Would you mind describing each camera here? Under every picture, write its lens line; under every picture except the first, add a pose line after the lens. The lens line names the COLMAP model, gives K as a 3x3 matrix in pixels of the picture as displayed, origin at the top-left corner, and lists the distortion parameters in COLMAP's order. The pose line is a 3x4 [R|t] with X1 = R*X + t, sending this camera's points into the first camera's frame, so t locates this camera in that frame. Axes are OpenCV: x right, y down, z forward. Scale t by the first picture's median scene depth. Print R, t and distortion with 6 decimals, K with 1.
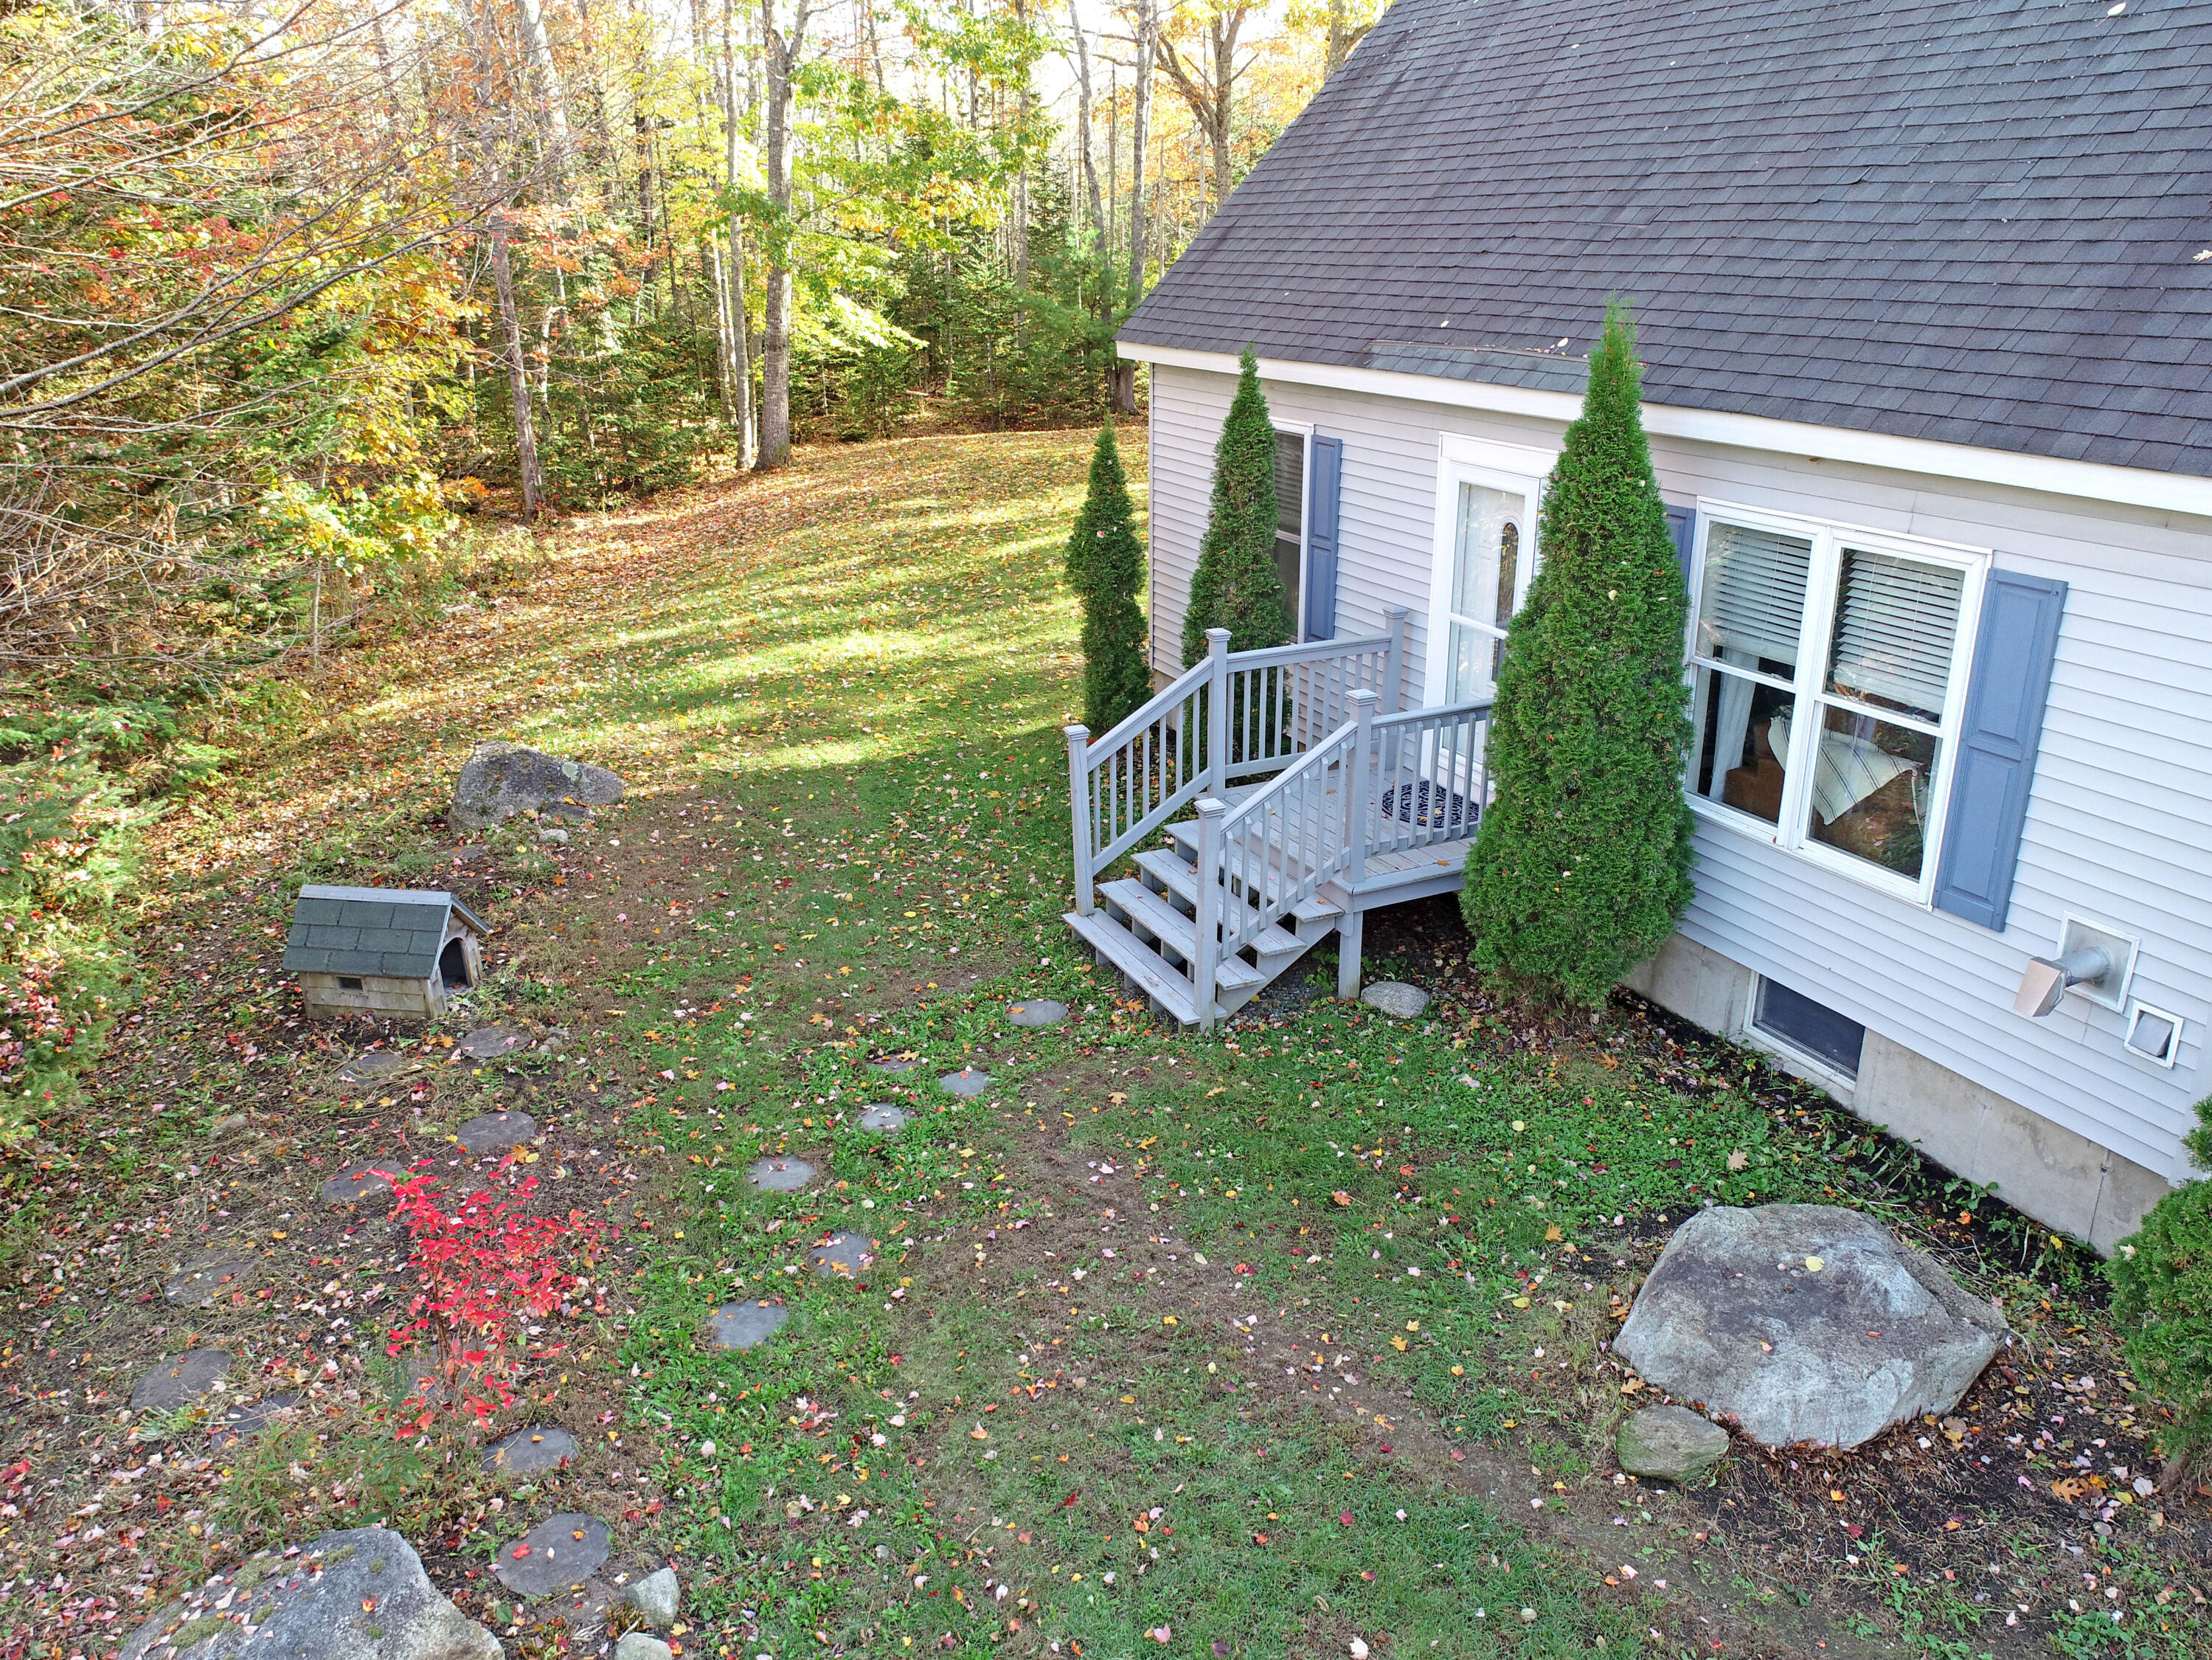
lens RADIAL K [[1699.3, 0, 1101.0], [0, 1699.3, 823.2], [0, 0, 1]] dist [0.004372, -0.000728]
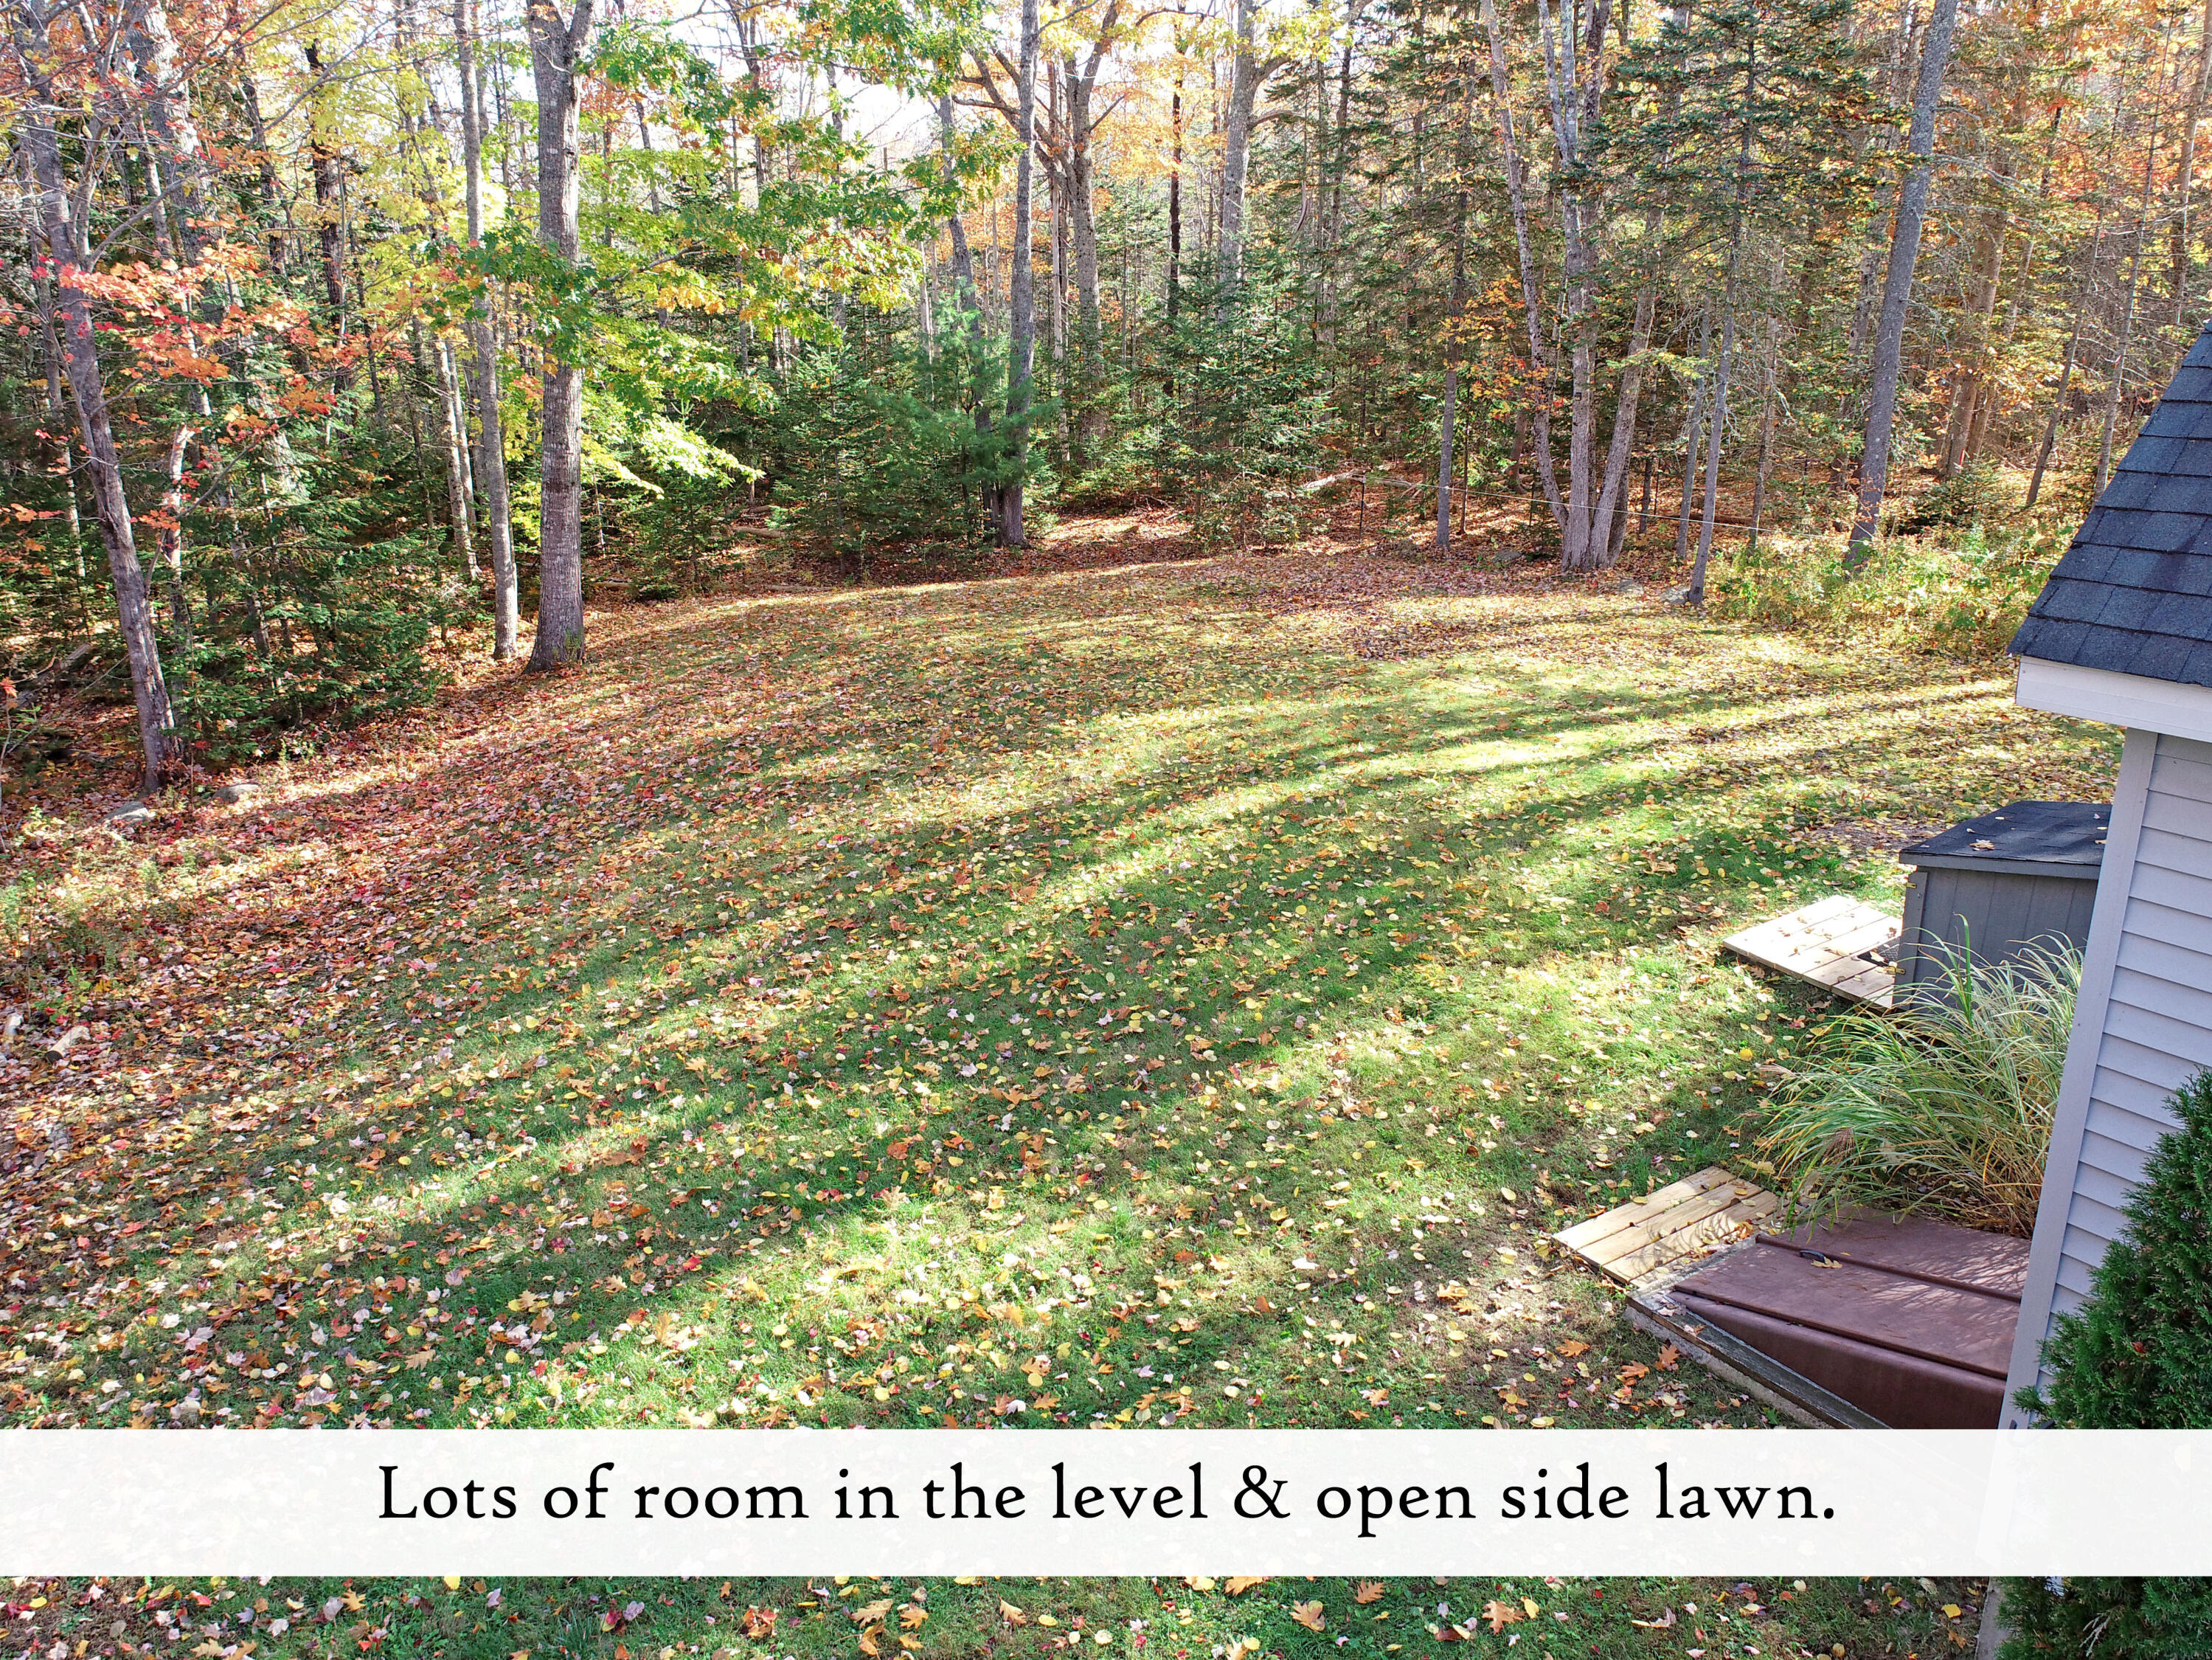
lens RADIAL K [[1699.3, 0, 1110.2], [0, 1699.3, 839.0], [0, 0, 1]] dist [0.004372, -0.000728]
pose [[0.986132, -0.049048, 0.158551, -0.095610], [0.054673, 0.998013, -0.031314, -0.116586], [-0.156700, 0.039548, 0.986854, 0.339615]]
